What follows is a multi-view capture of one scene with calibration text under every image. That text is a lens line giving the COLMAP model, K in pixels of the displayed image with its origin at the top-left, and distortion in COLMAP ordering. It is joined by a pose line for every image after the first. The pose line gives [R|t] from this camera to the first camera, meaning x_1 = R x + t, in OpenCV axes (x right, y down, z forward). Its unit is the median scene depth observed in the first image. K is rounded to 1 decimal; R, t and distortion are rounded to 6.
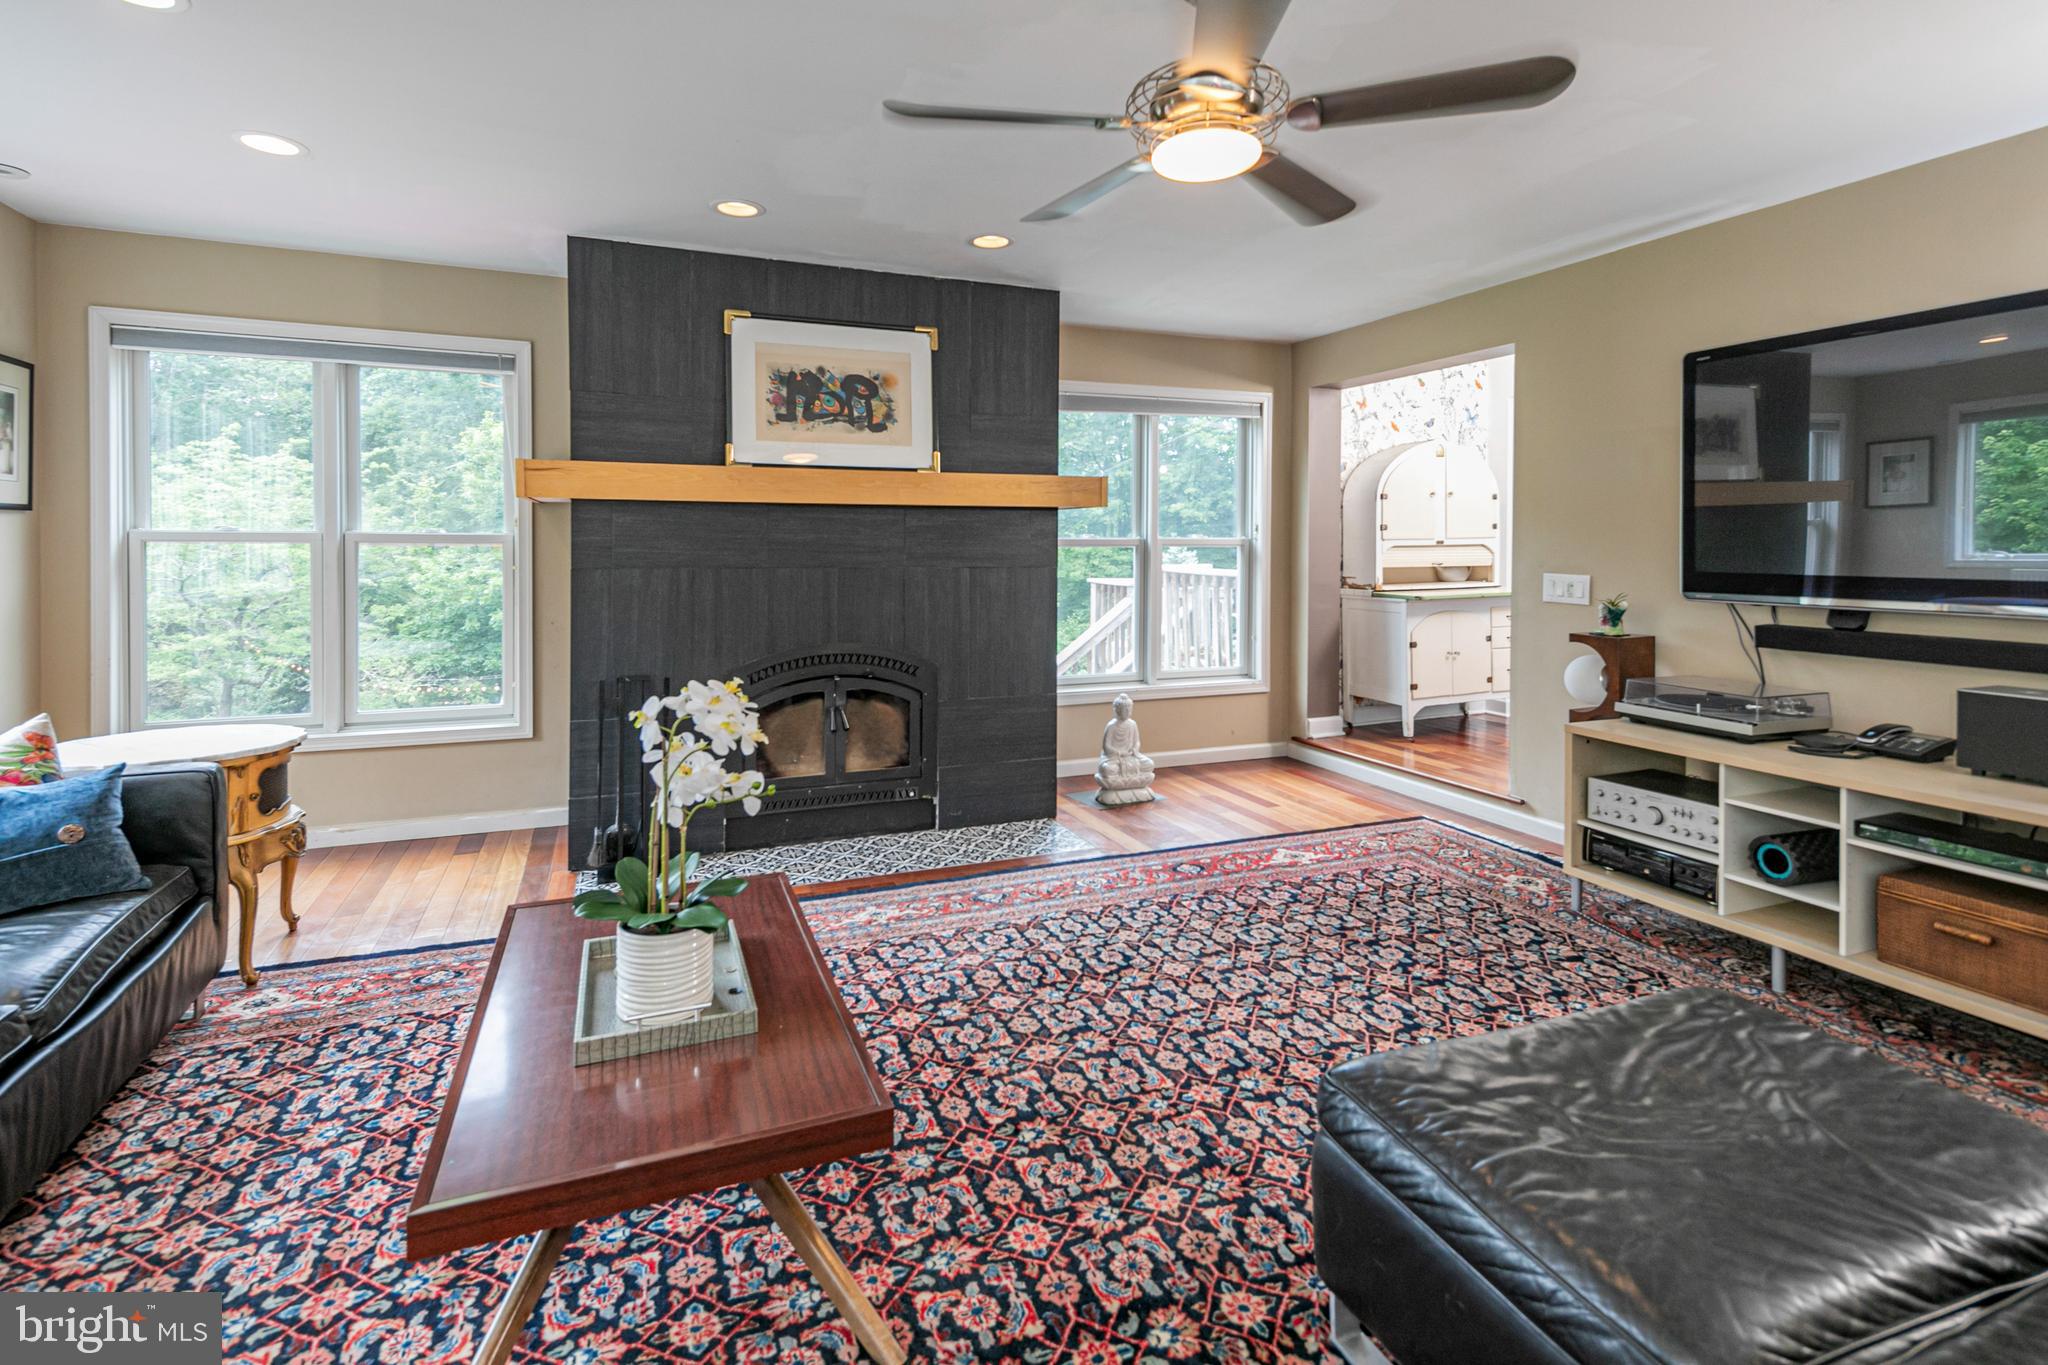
lens RADIAL K [[1006.3, 0, 1037.5], [0, 1006.3, 563.3], [0, 0, 1]] dist [0.026704, -0.006672]
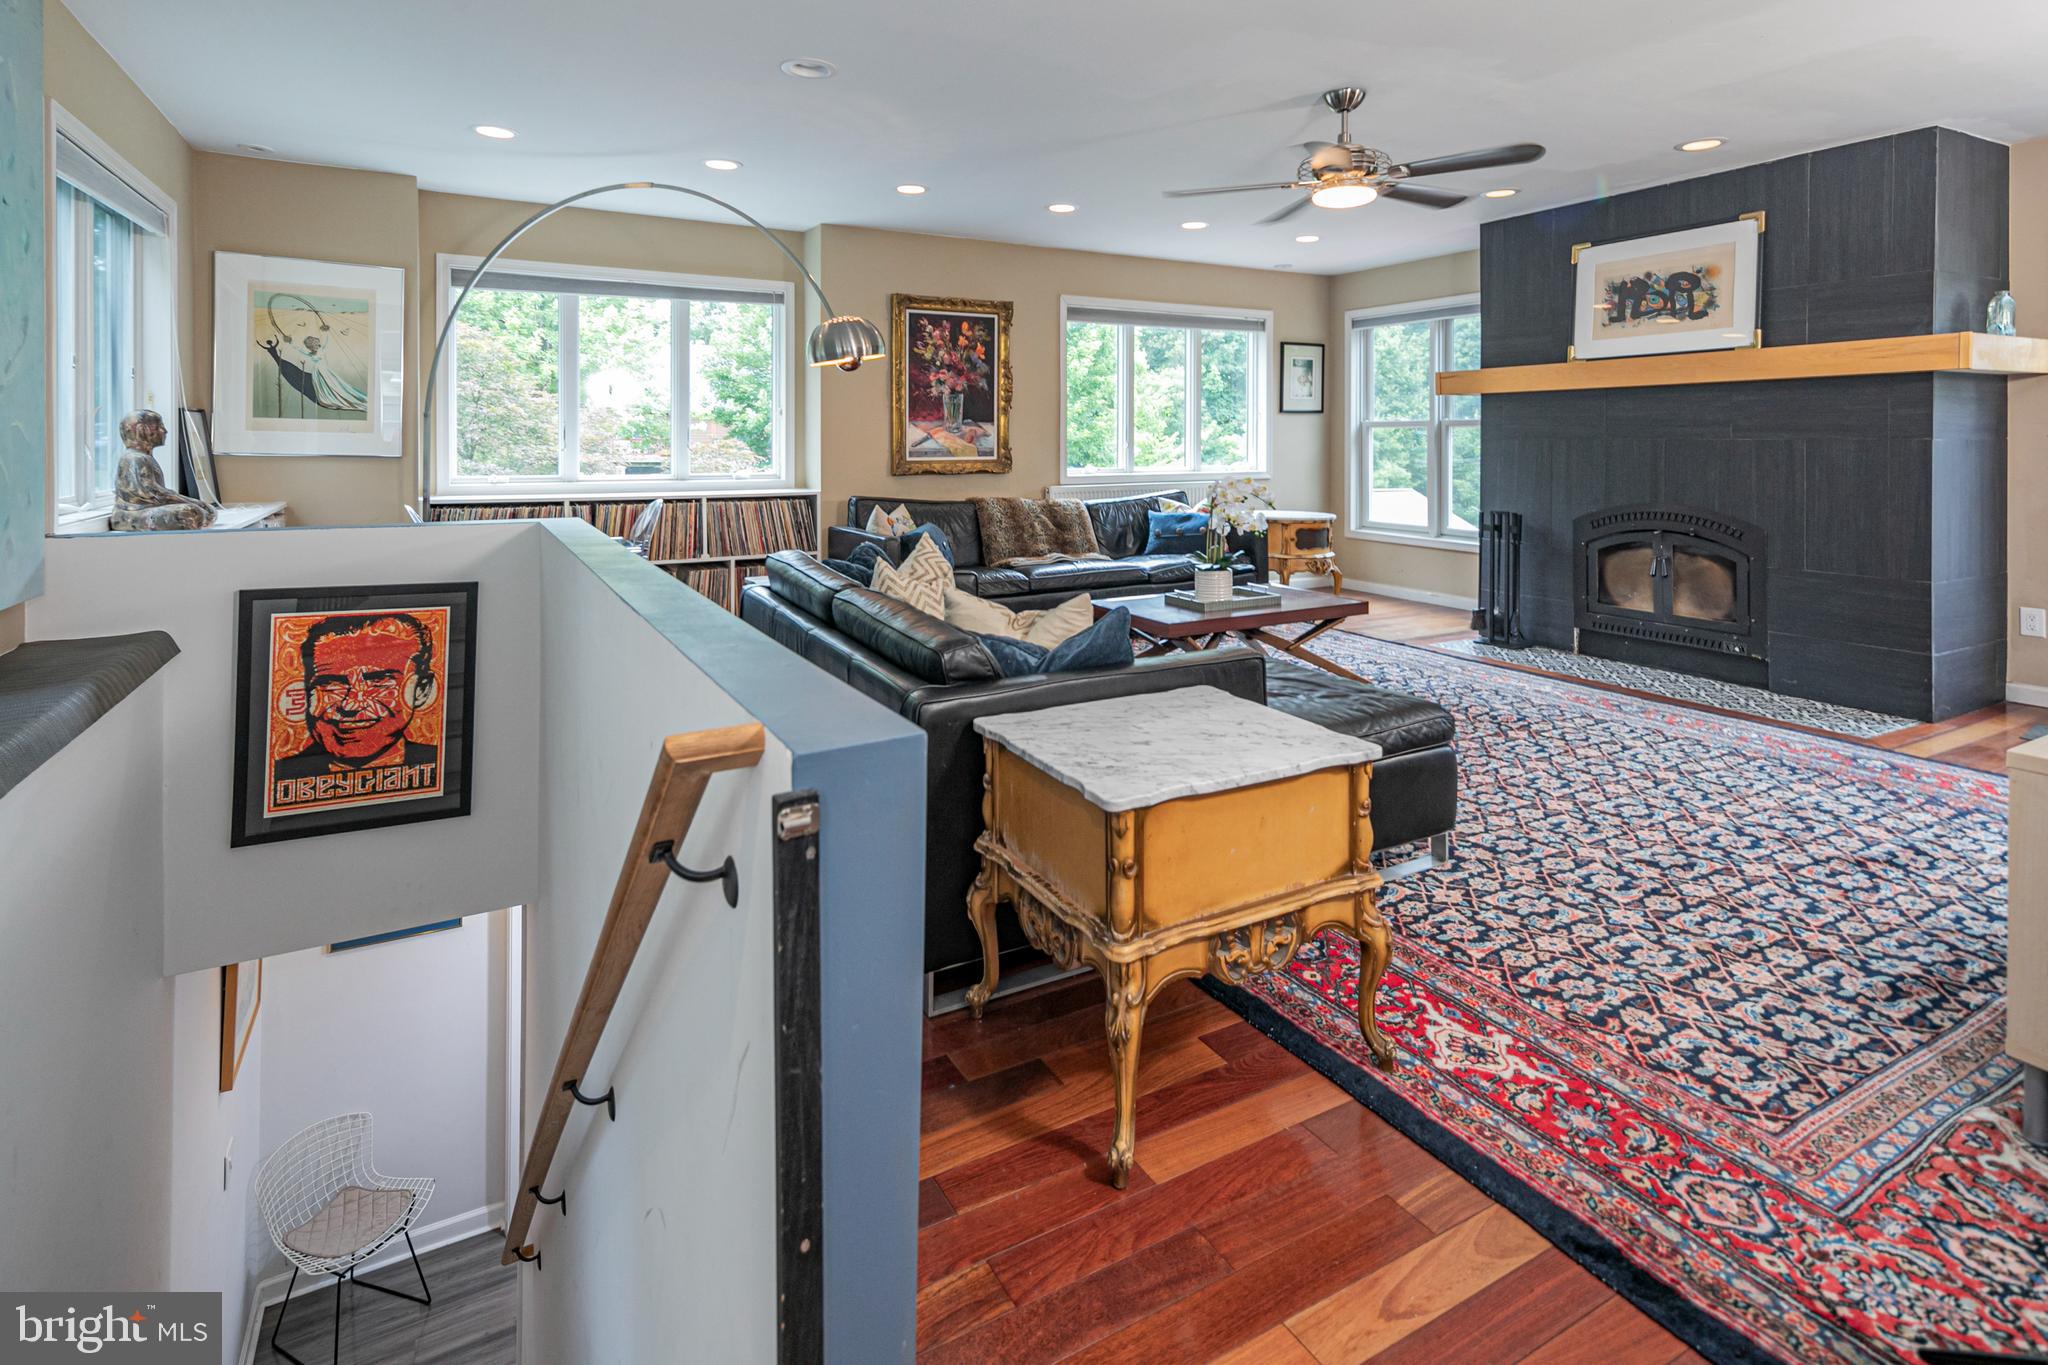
lens RADIAL K [[1006.3, 0, 978.2], [0, 1006.3, 447.2], [0, 0, 1]] dist [0.026704, -0.006672]
pose [[0.106783, 0.000548, -0.994282, 0.905524], [-0.021465, 0.999768, -0.001754, 0.033378], [0.994051, 0.021529, 0.106770, 0.078007]]
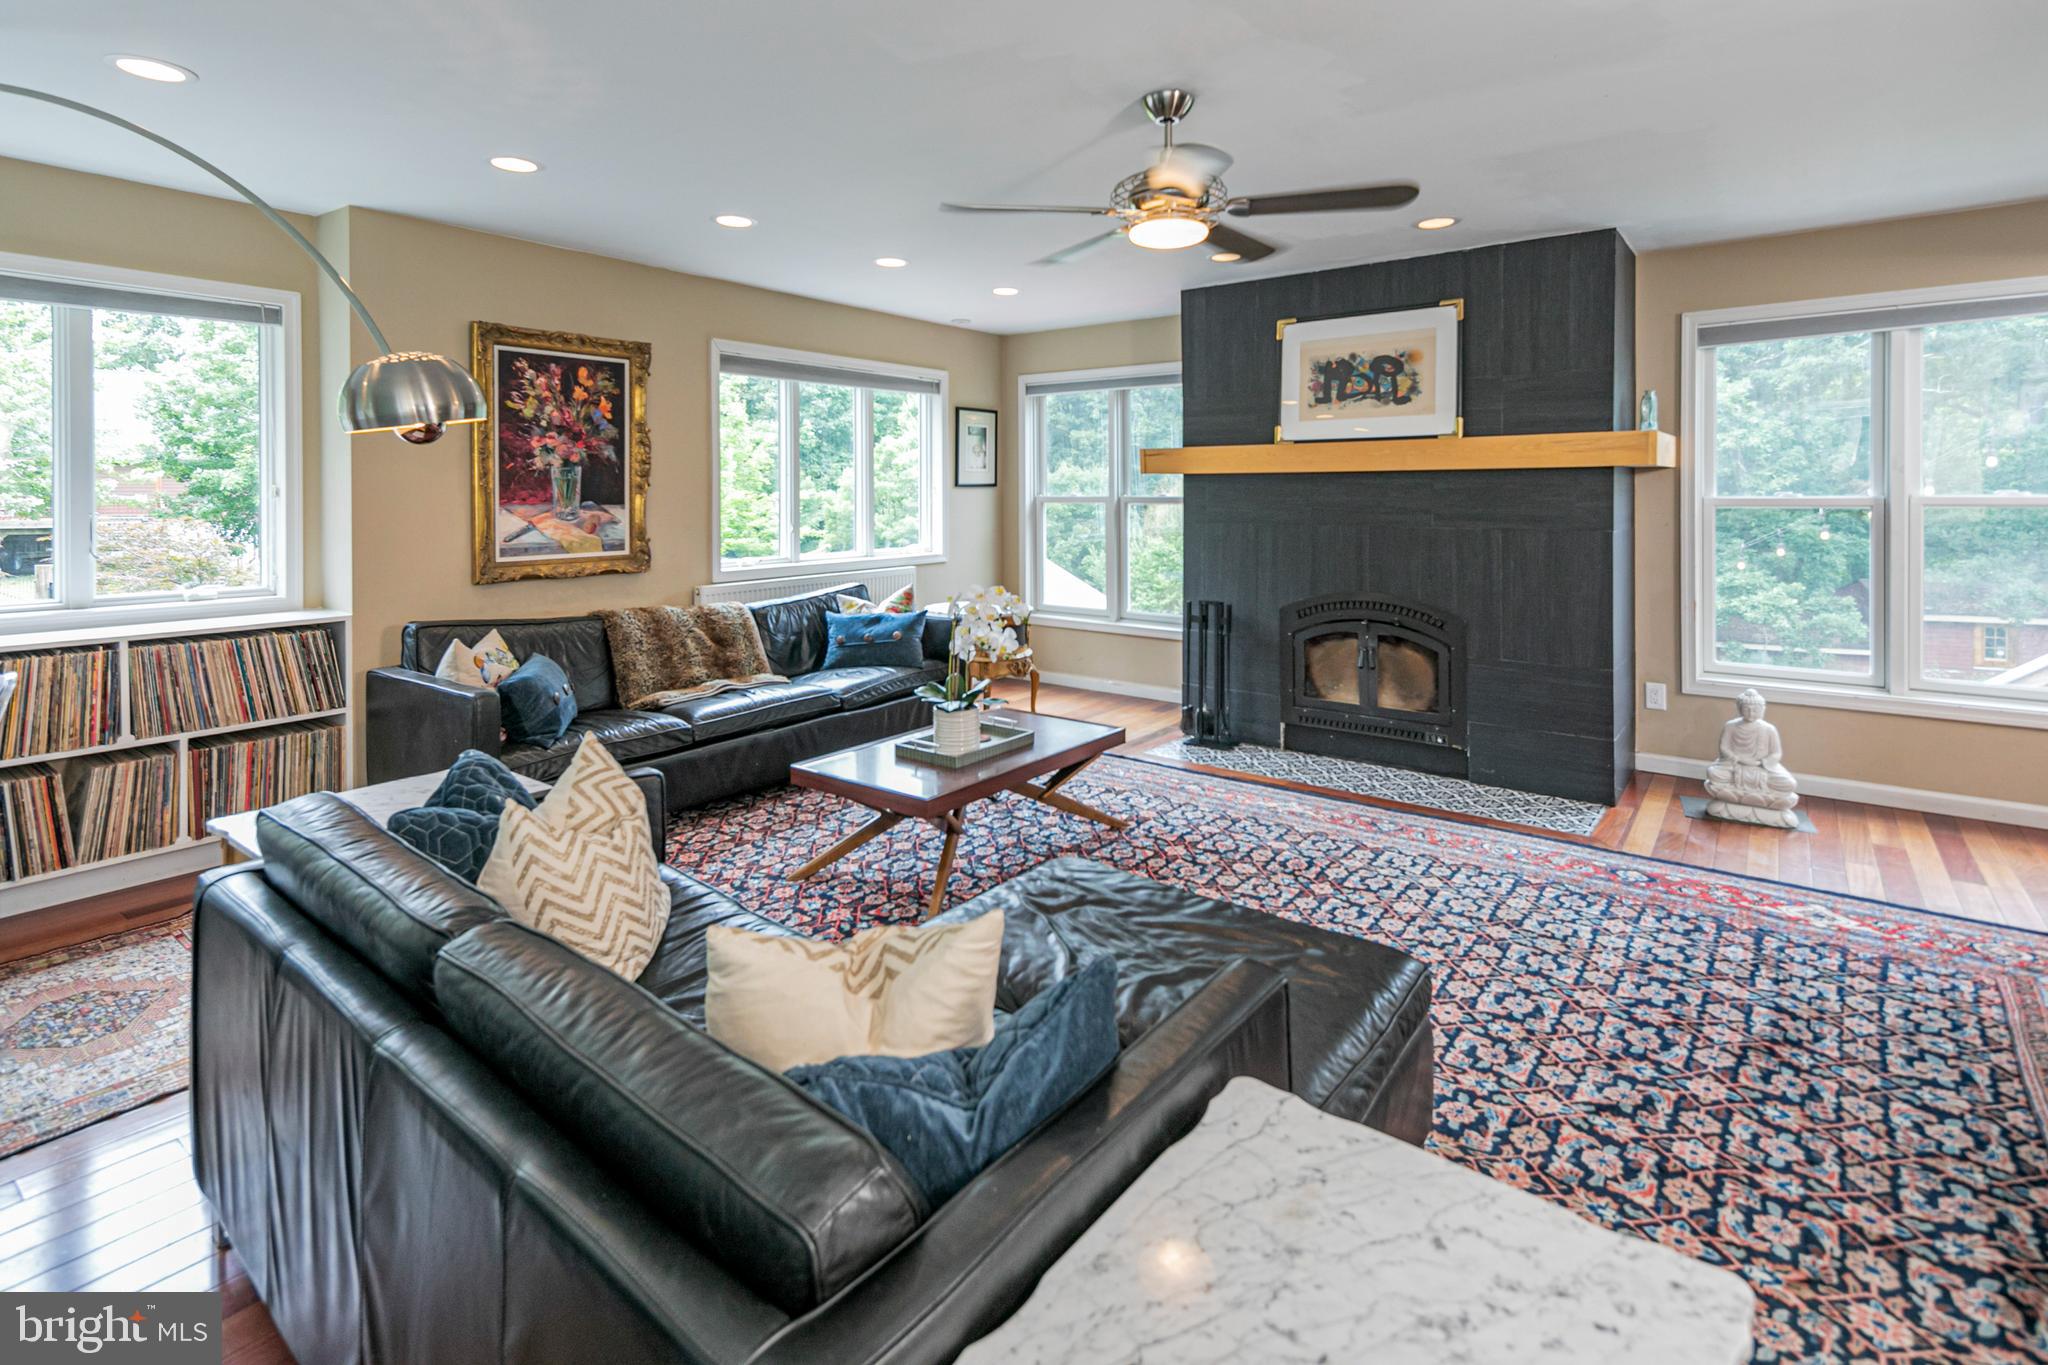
lens RADIAL K [[1006.3, 0, 976.0], [0, 1006.3, 502.7], [0, 0, 1]] dist [0.026704, -0.006672]
pose [[0.499213, 0.003893, -0.866471, 0.579627], [-0.016248, 0.999856, -0.004869, -0.009220], [0.866327, 0.016509, 0.499204, 0.040534]]
